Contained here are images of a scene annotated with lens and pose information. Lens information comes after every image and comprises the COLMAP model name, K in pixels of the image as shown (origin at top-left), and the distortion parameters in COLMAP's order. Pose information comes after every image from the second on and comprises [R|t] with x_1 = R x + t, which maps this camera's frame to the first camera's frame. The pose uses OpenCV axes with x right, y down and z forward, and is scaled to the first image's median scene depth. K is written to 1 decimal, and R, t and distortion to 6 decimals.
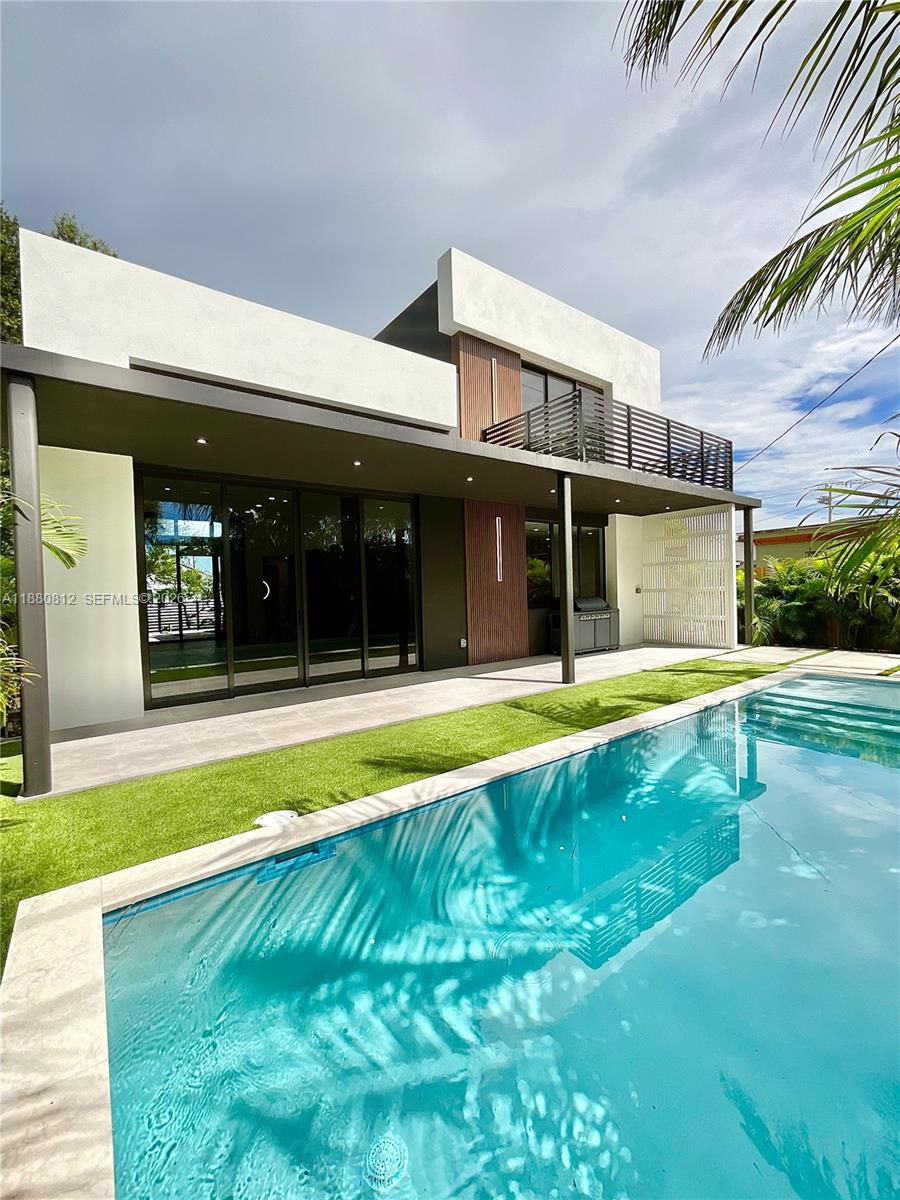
lens RADIAL K [[488.5, 0, 450.0], [0, 488.5, 600.0], [0, 0, 1]] dist [-0.003683, 0.003600]
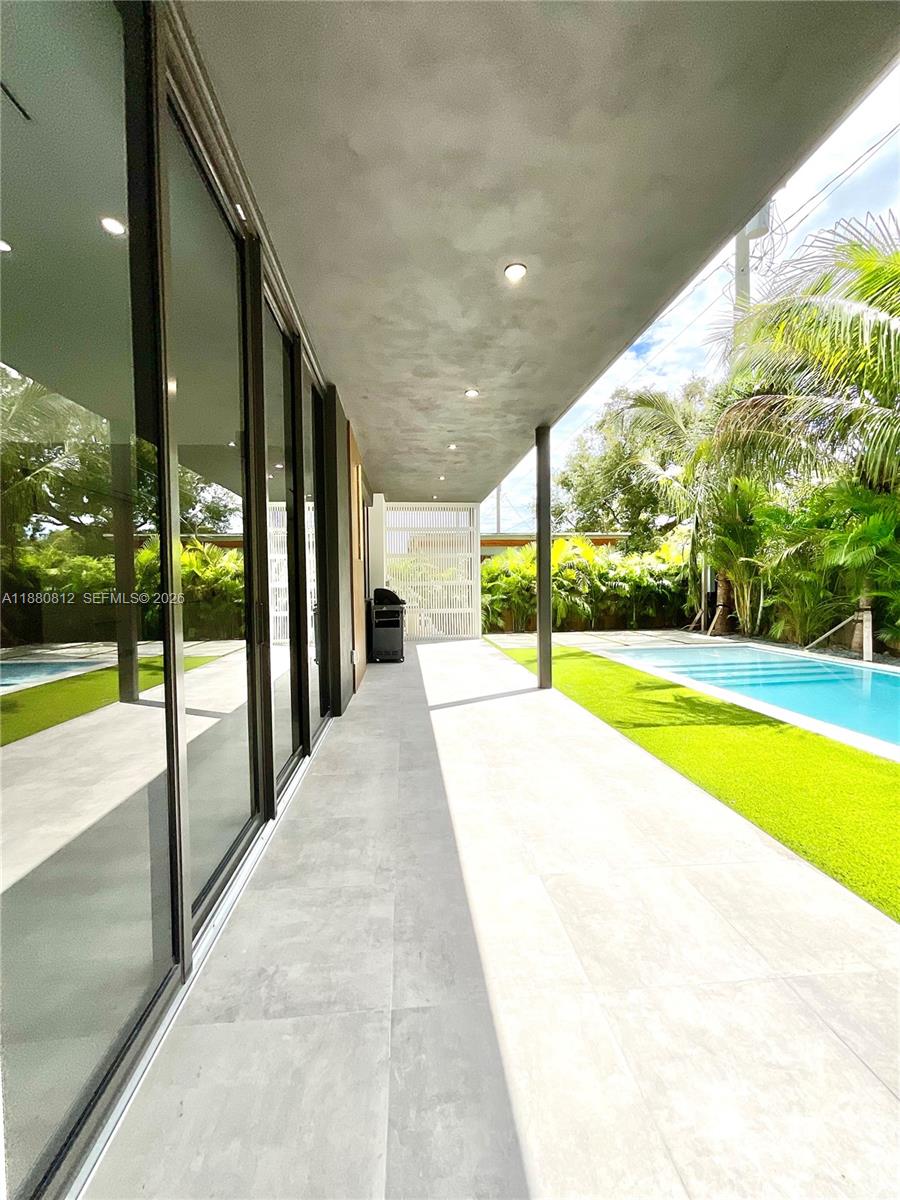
lens RADIAL K [[488.5, 0, 450.0], [0, 488.5, 600.0], [0, 0, 1]] dist [-0.003683, 0.003600]
pose [[0.526109, -0.007081, 0.850388, -0.713377], [0.016395, 0.999864, -0.001817, 0.029390], [-0.850259, 0.014898, 0.526153, 0.946517]]
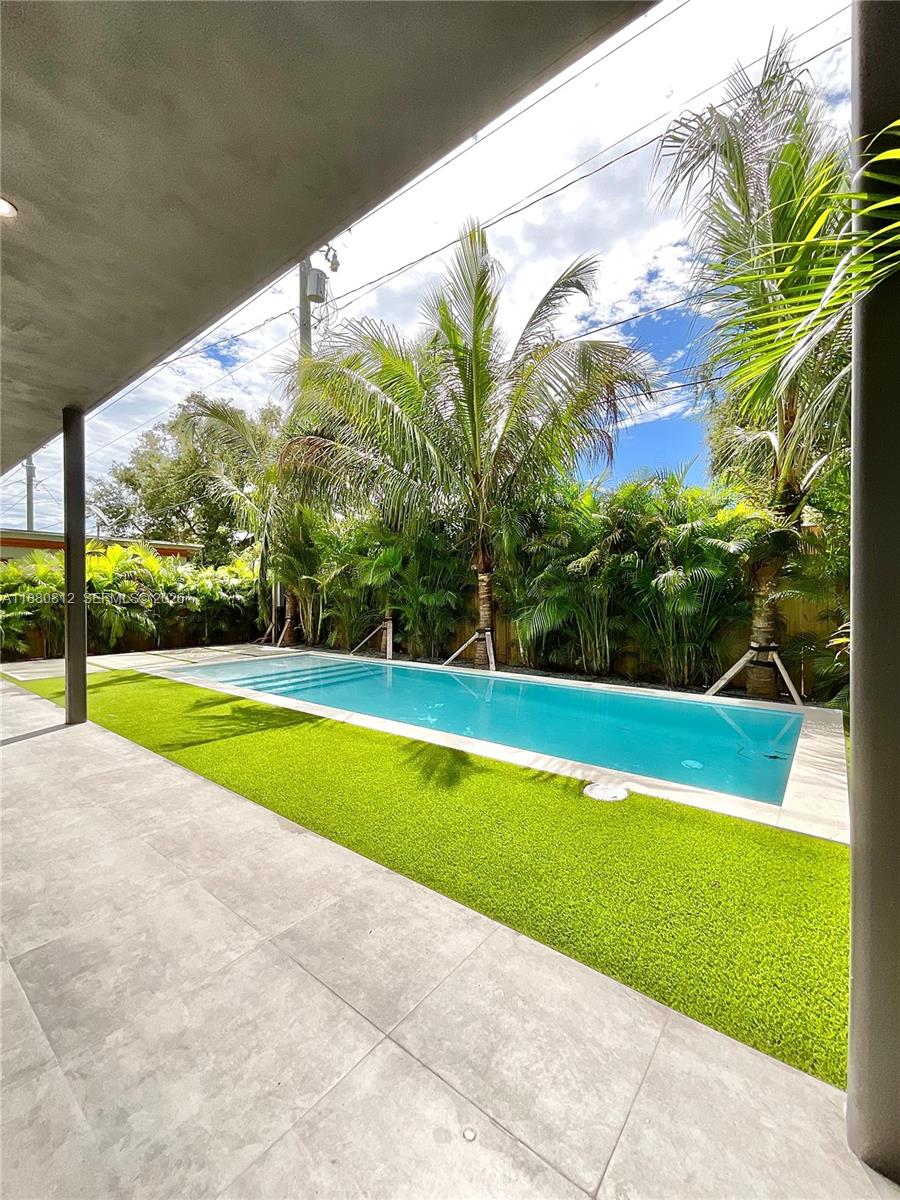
lens RADIAL K [[488.5, 0, 450.0], [0, 488.5, 600.0], [0, 0, 1]] dist [-0.003683, 0.003600]
pose [[-0.246198, 0.019231, 0.969029, -0.723616], [0.027339, 0.999543, -0.012890, 0.030795], [-0.968834, 0.023319, -0.246611, 0.891185]]
